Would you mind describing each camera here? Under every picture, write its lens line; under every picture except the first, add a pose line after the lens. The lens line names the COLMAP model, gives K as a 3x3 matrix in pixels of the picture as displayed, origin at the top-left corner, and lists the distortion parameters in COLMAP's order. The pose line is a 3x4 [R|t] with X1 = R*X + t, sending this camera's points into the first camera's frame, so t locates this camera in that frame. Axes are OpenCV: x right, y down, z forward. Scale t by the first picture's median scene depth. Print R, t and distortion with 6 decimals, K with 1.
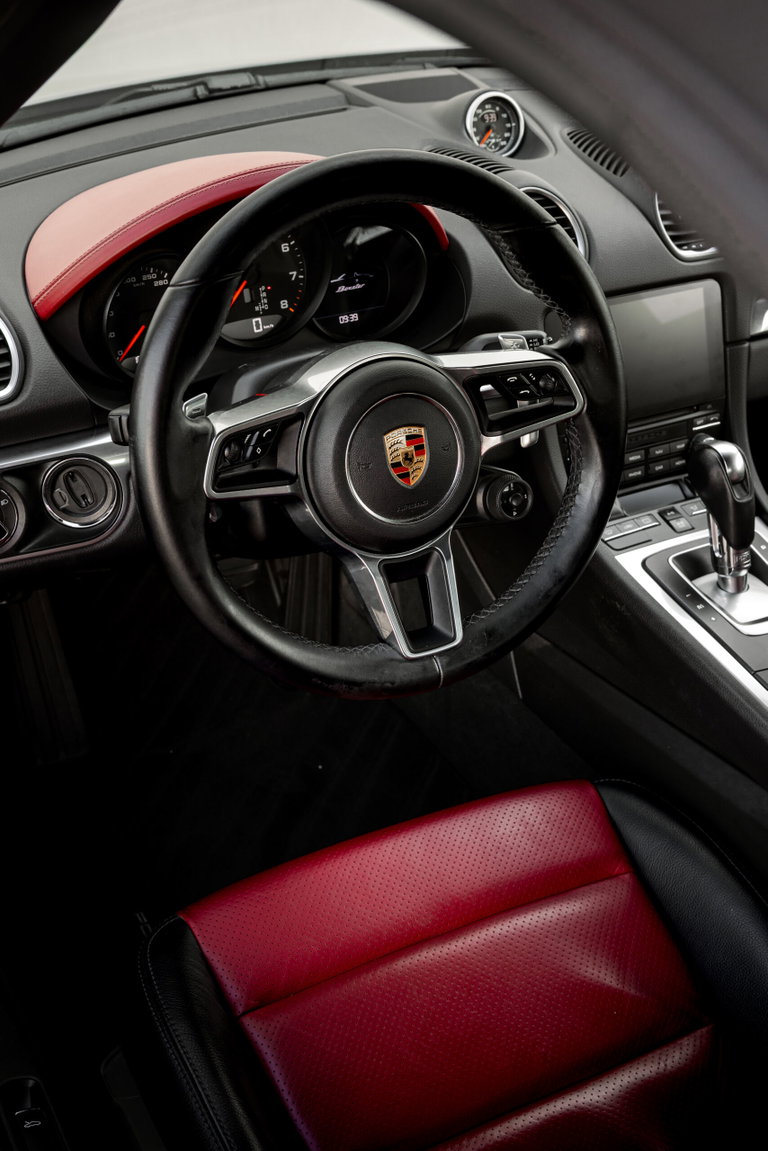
lens RADIAL K [[1453.1, 0, 376.8], [0, 1453.1, 574.6], [0, 0, 1]] dist [0.021639, 0.000000]
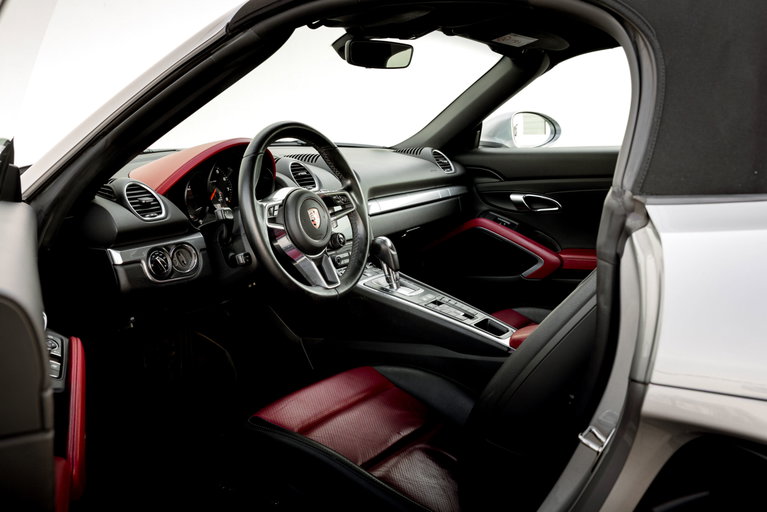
lens RADIAL K [[847.1, 0, 379.8], [0, 847.1, 258.1], [0, 0, 1]] dist [-0.039303, 0.000000]
pose [[0.873617, -0.096883, 0.476872, -0.566657], [0.253616, 0.927009, -0.276285, 0.411286], [-0.415297, 0.362310, 0.834422, -0.365324]]
